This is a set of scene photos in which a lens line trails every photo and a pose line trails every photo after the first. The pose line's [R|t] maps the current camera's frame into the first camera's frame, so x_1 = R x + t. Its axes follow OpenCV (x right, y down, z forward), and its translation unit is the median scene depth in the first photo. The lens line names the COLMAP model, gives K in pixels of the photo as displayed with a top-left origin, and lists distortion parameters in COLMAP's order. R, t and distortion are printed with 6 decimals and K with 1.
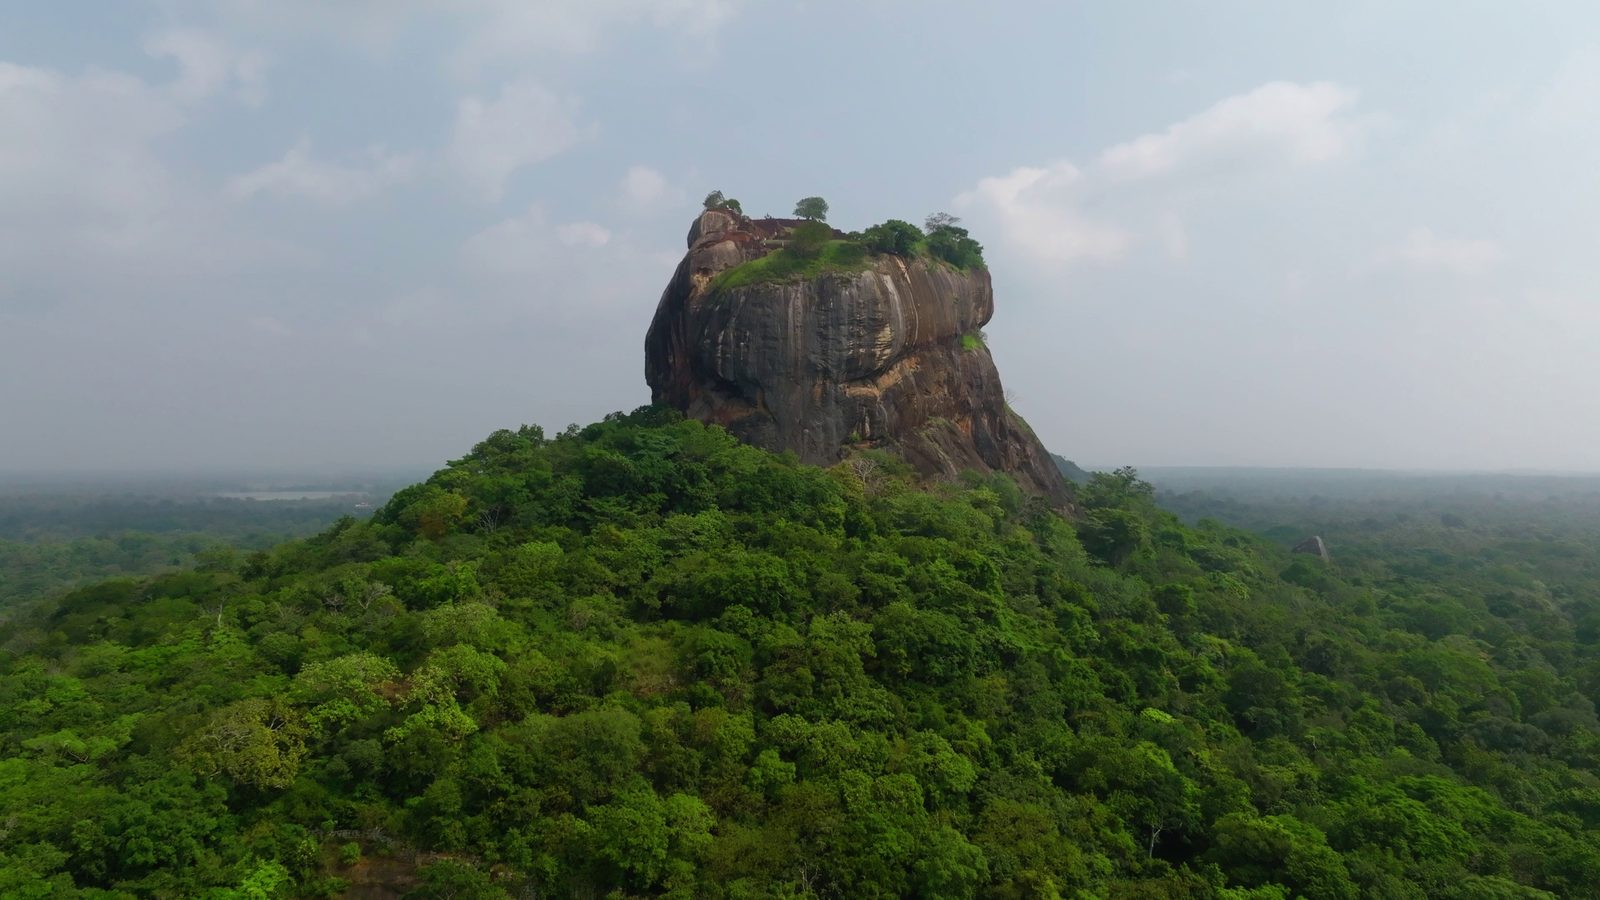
lens RADIAL K [[1123.8, 0, 800.0], [0, 1123.8, 450.0], [0, 0, 1]] dist [0.006468, 0.000421]
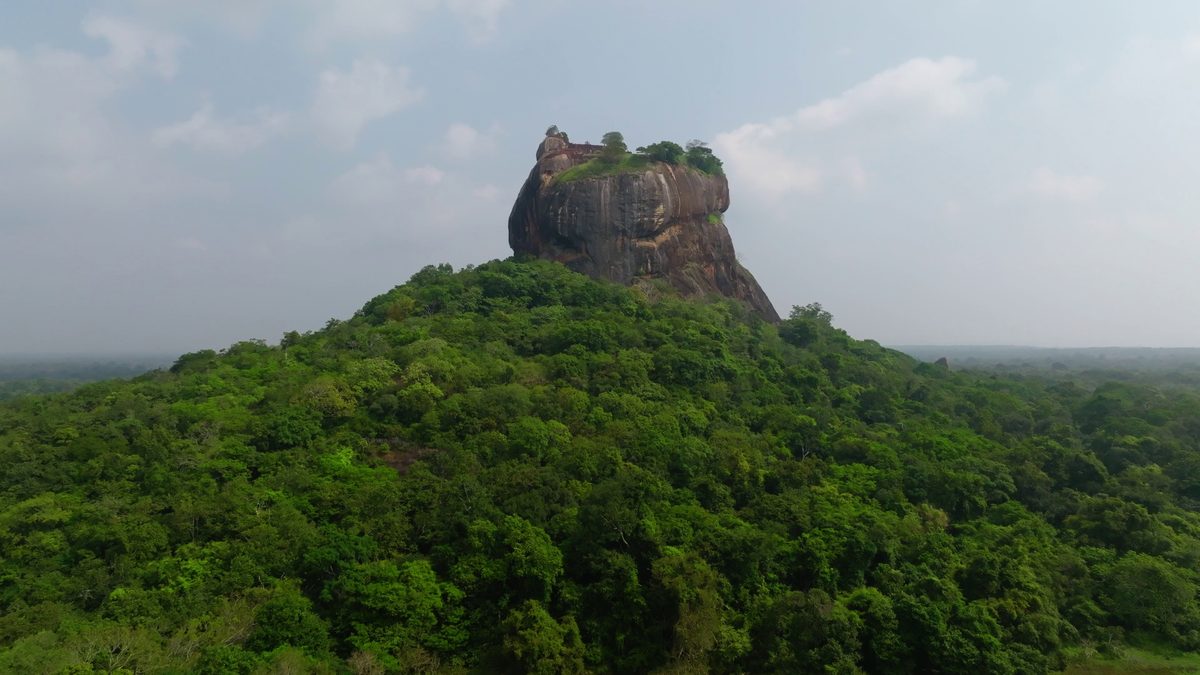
lens RADIAL K [[842.9, 0, 600.0], [0, 842.9, 337.5], [0, 0, 1]] dist [0.006468, 0.000421]
pose [[0.999993, -0.003281, 0.001859, -0.017842], [0.003282, 0.999994, -0.000943, 0.103474], [-0.001856, 0.000949, 0.999998, -0.279839]]
